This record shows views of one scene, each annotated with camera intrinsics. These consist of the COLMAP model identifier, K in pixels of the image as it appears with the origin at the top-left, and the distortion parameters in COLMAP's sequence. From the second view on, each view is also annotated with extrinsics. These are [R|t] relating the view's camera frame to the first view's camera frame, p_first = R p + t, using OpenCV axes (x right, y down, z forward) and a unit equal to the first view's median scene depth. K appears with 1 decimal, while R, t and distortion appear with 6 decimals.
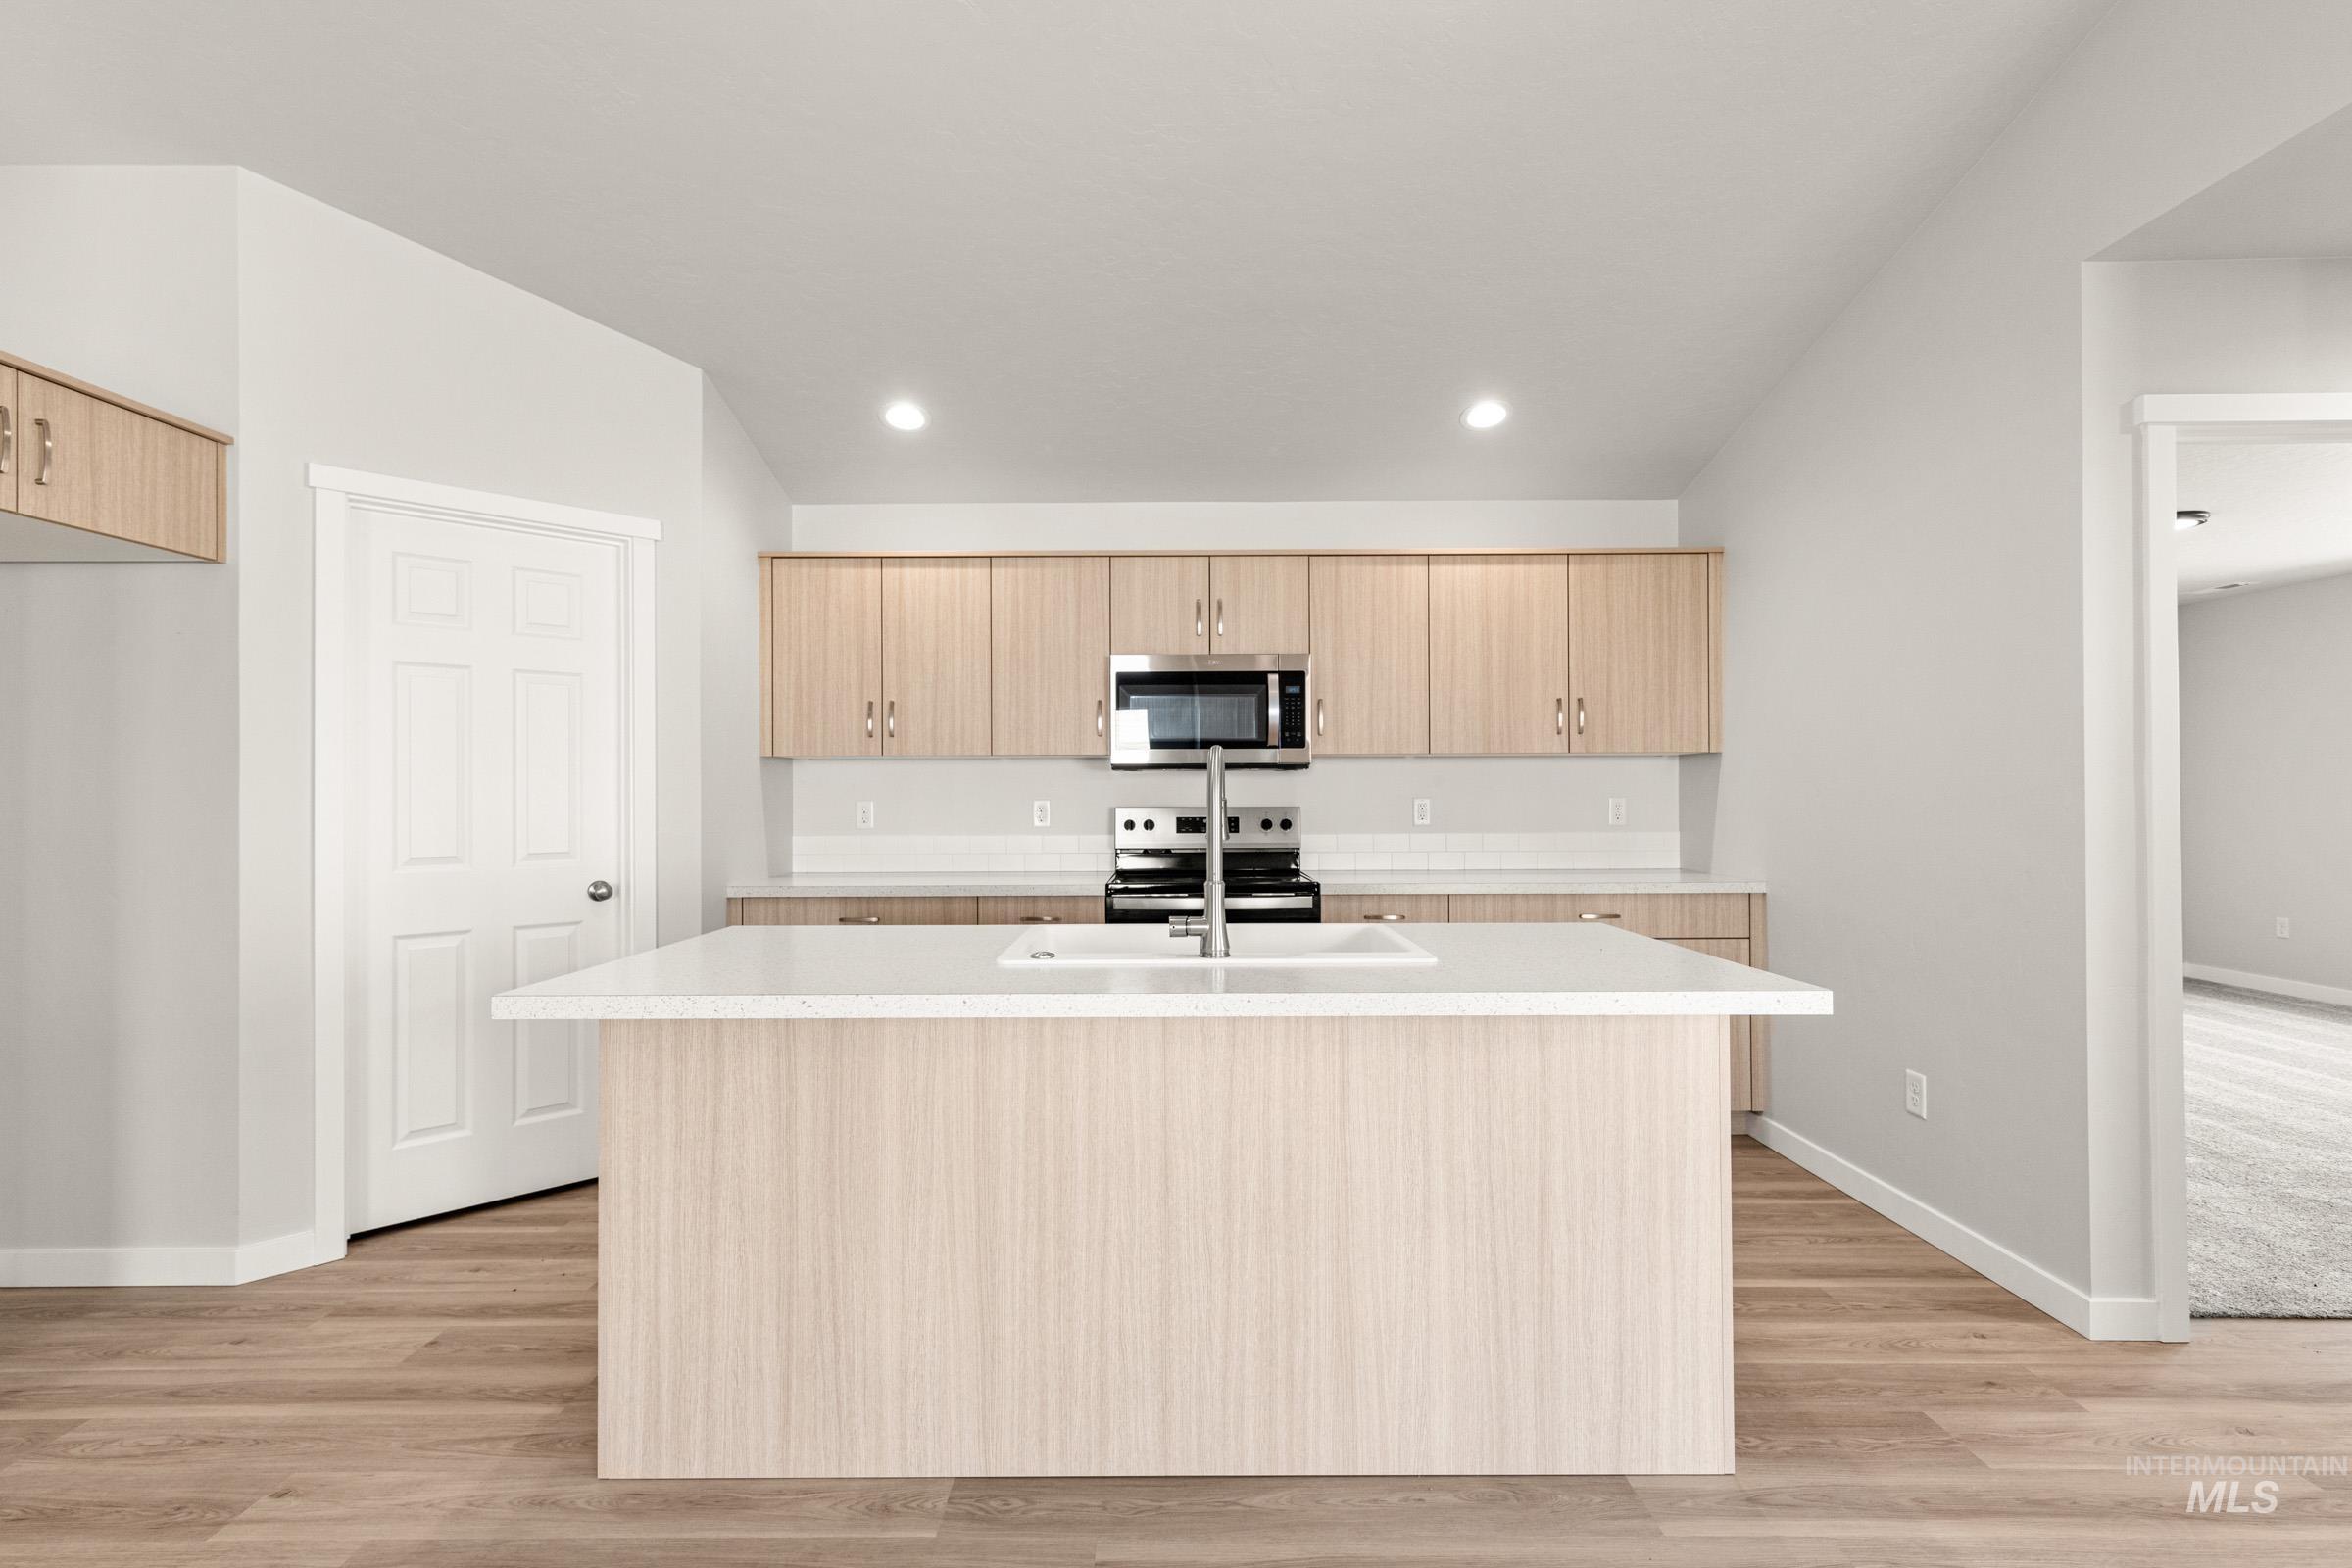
lens RADIAL K [[1090.4, 0, 1170.3], [0, 1090.4, 775.8], [0, 0, 1]] dist [0.006344, 0.000569]
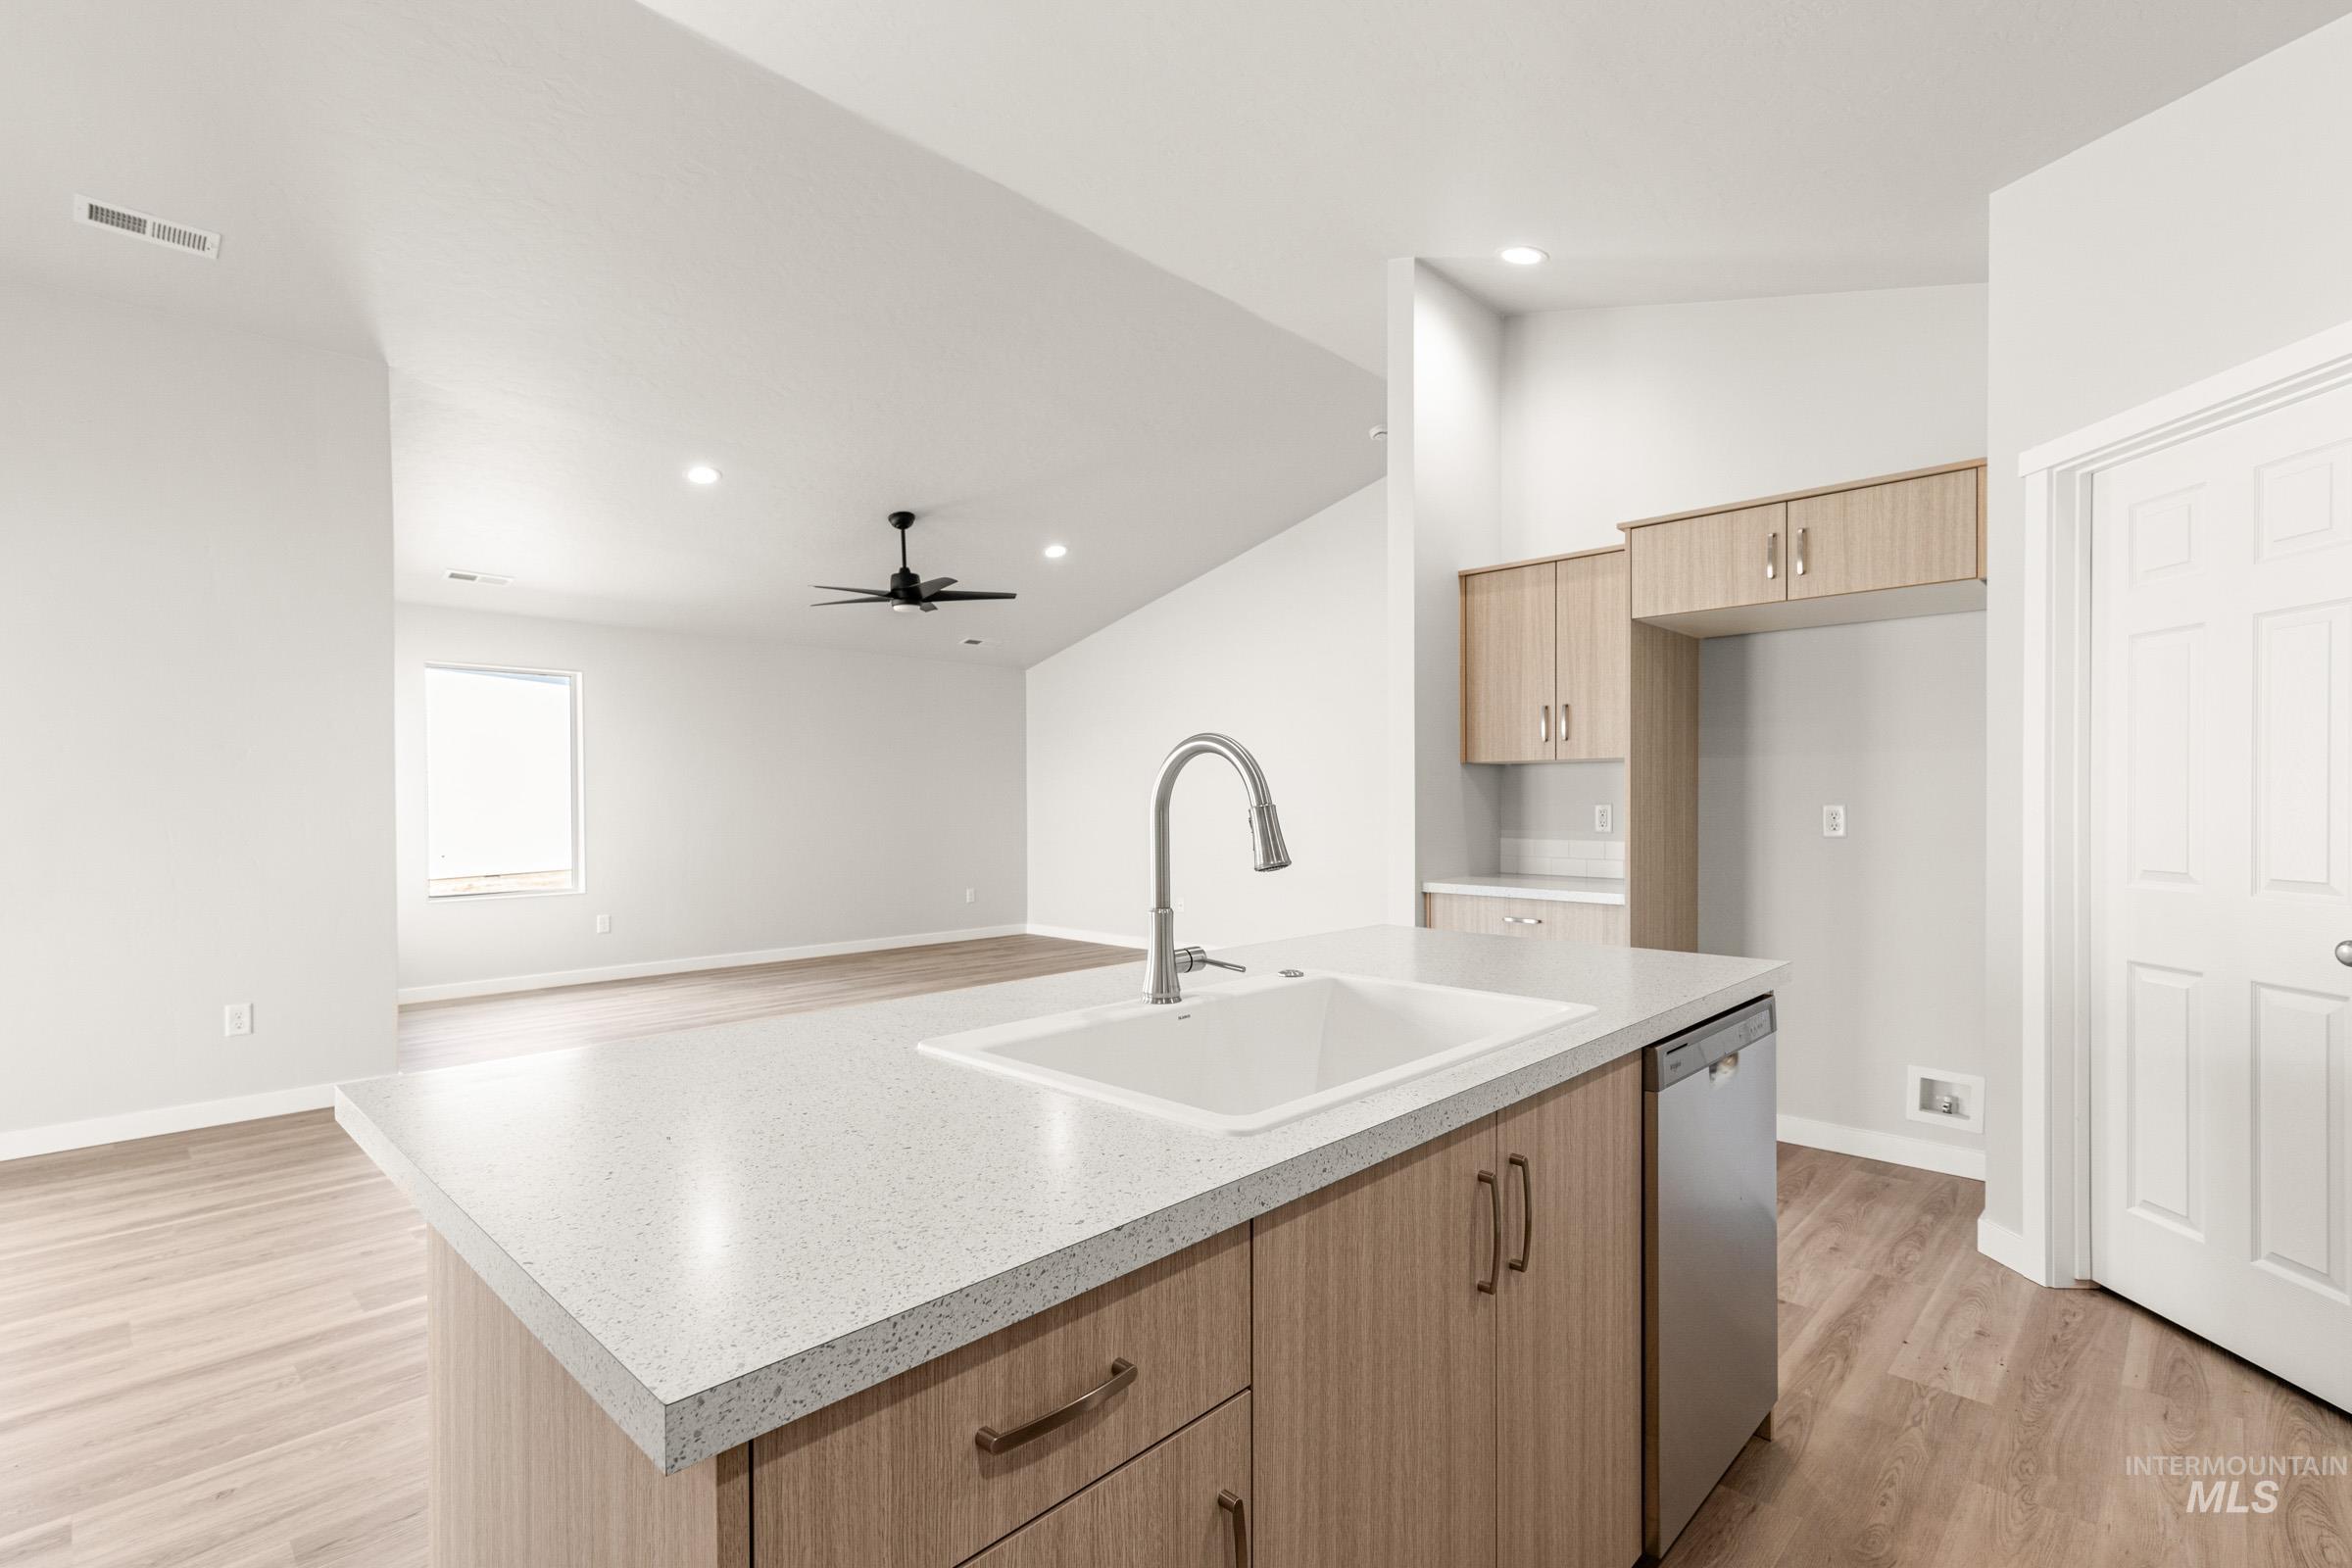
lens RADIAL K [[1090.4, 0, 1161.9], [0, 1090.4, 799.6], [0, 0, 1]] dist [0.006344, 0.000569]
pose [[-0.694632, 0.006668, -0.719335, 0.342366], [0.018648, 0.999788, -0.008740, 0.012294], [0.719124, -0.019485, -0.694609, 0.856607]]
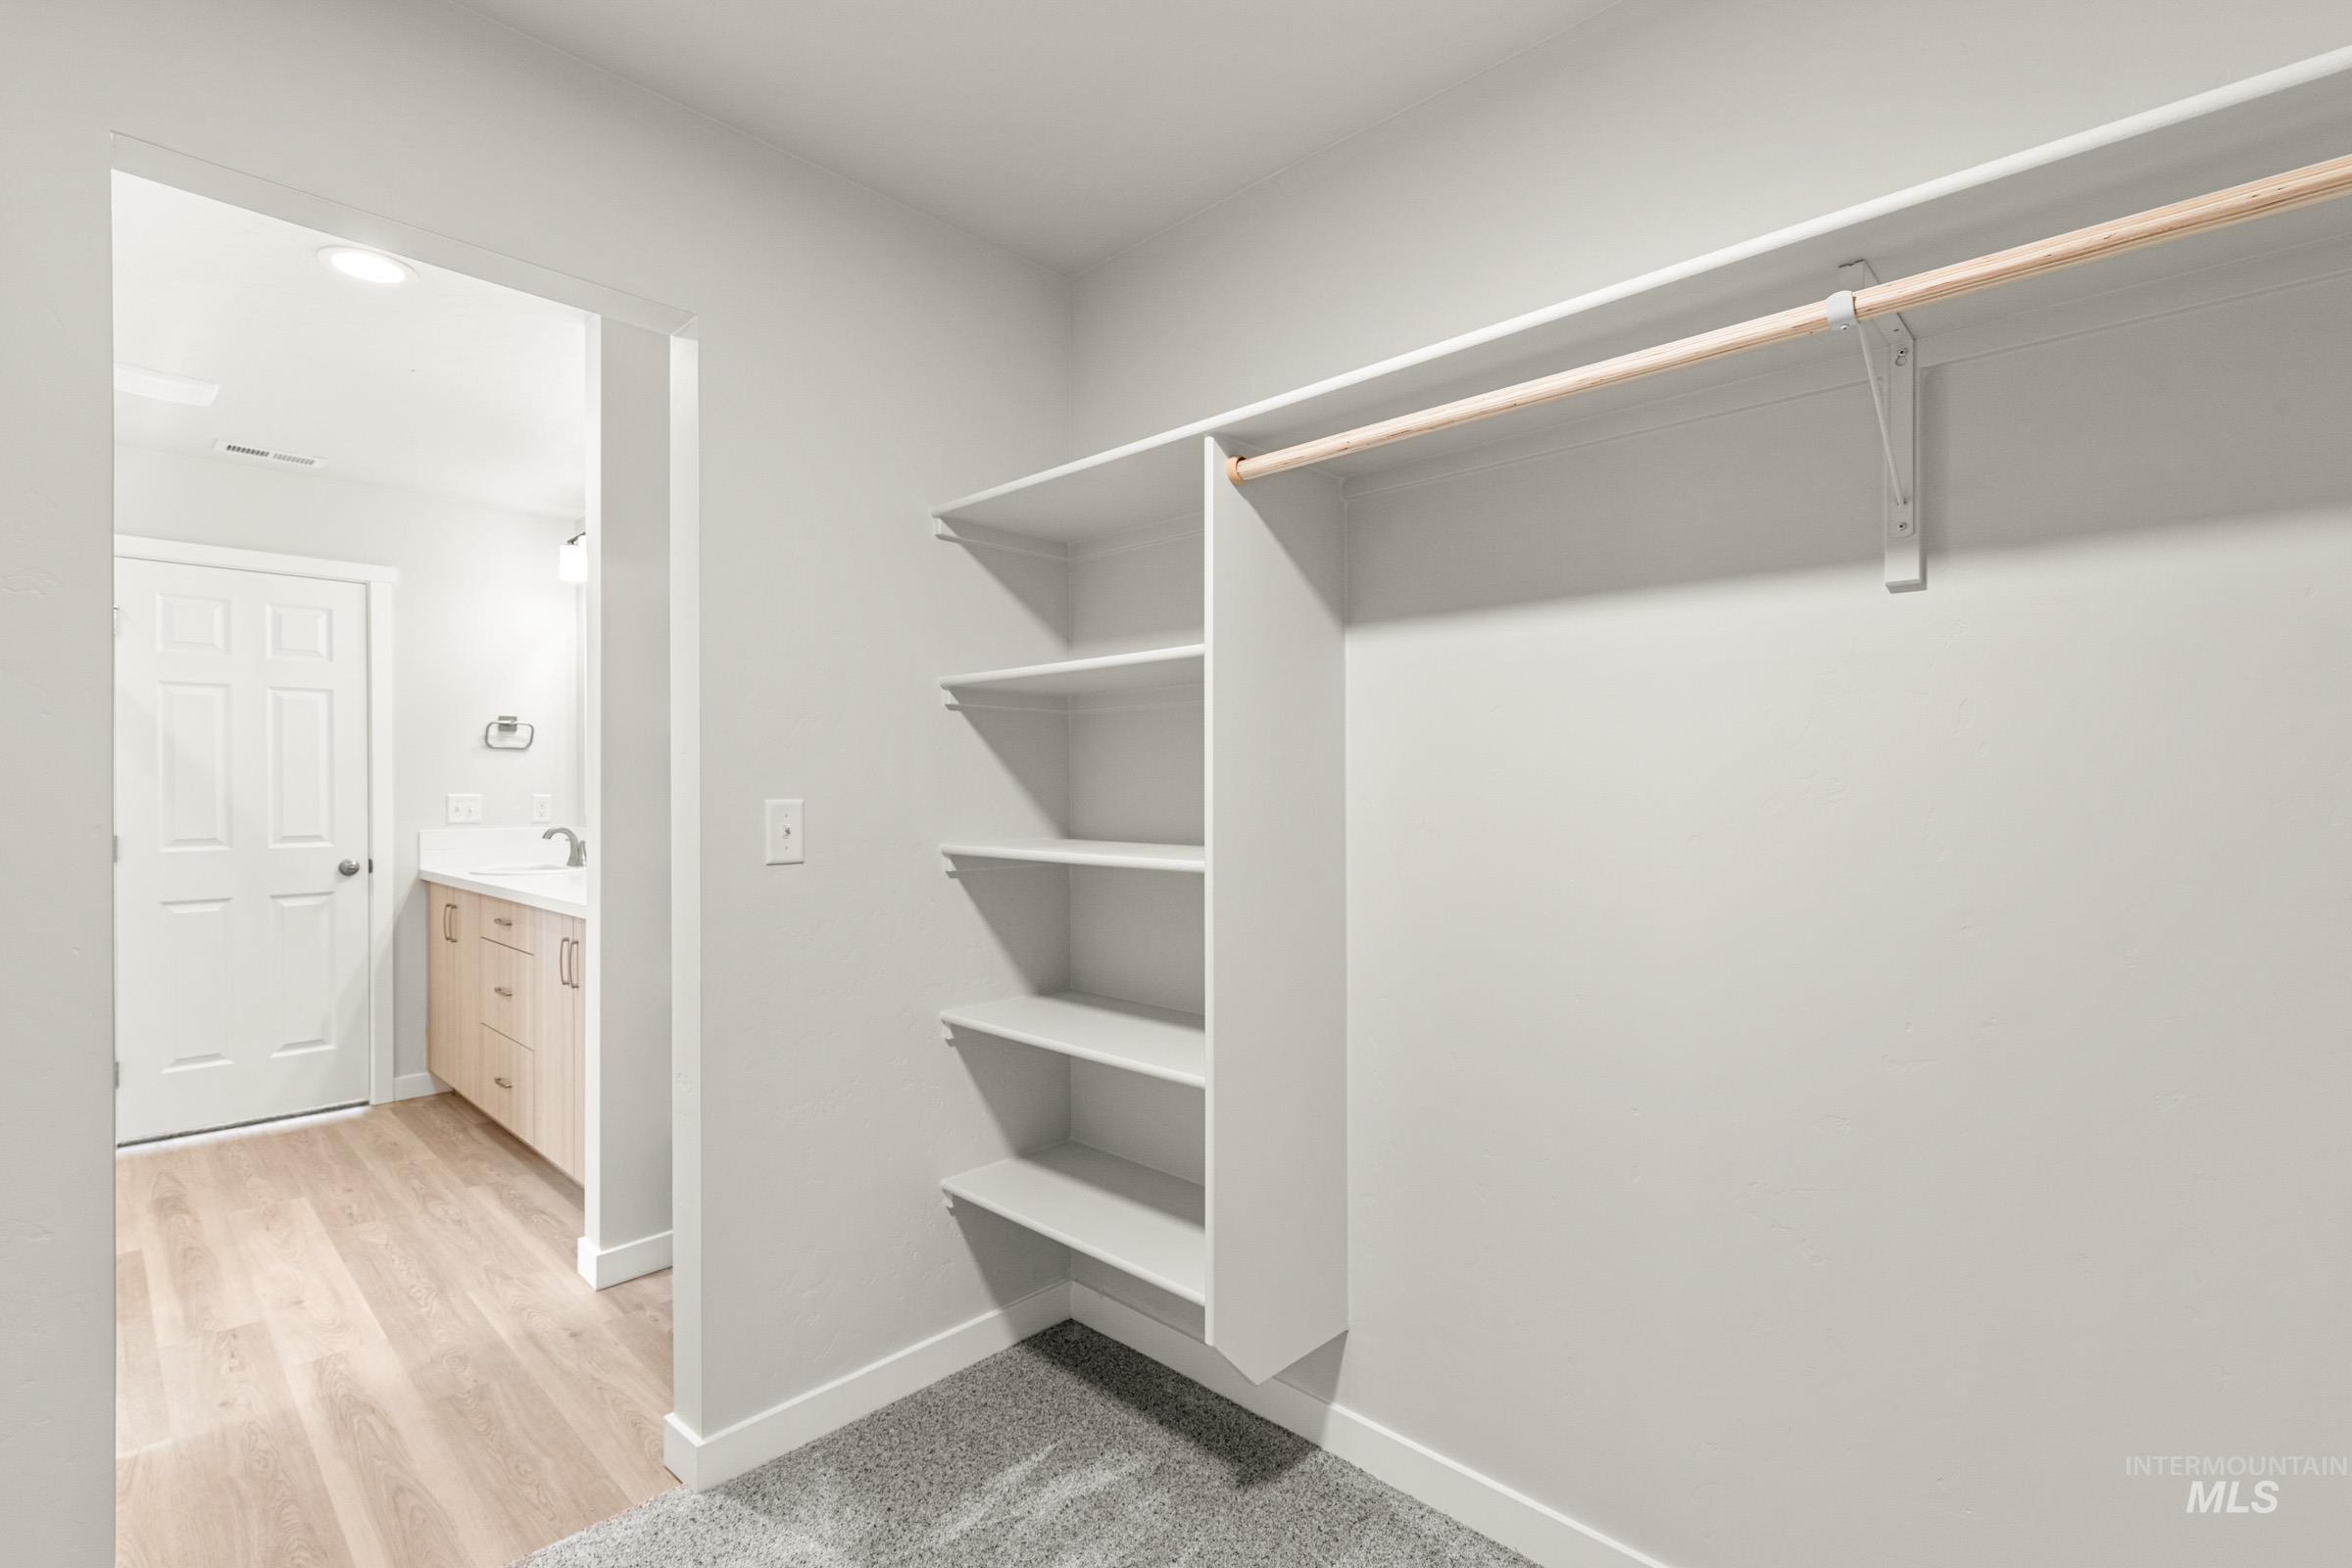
lens RADIAL K [[1090.4, 0, 1180.3], [0, 1090.4, 780.4], [0, 0, 1]] dist [0.006344, 0.000569]
pose [[-0.714747, 0.009090, 0.699324, -1.347193], [-0.009683, 0.999691, -0.022891, 0.021651], [-0.699316, -0.023133, -0.714439, 0.858046]]
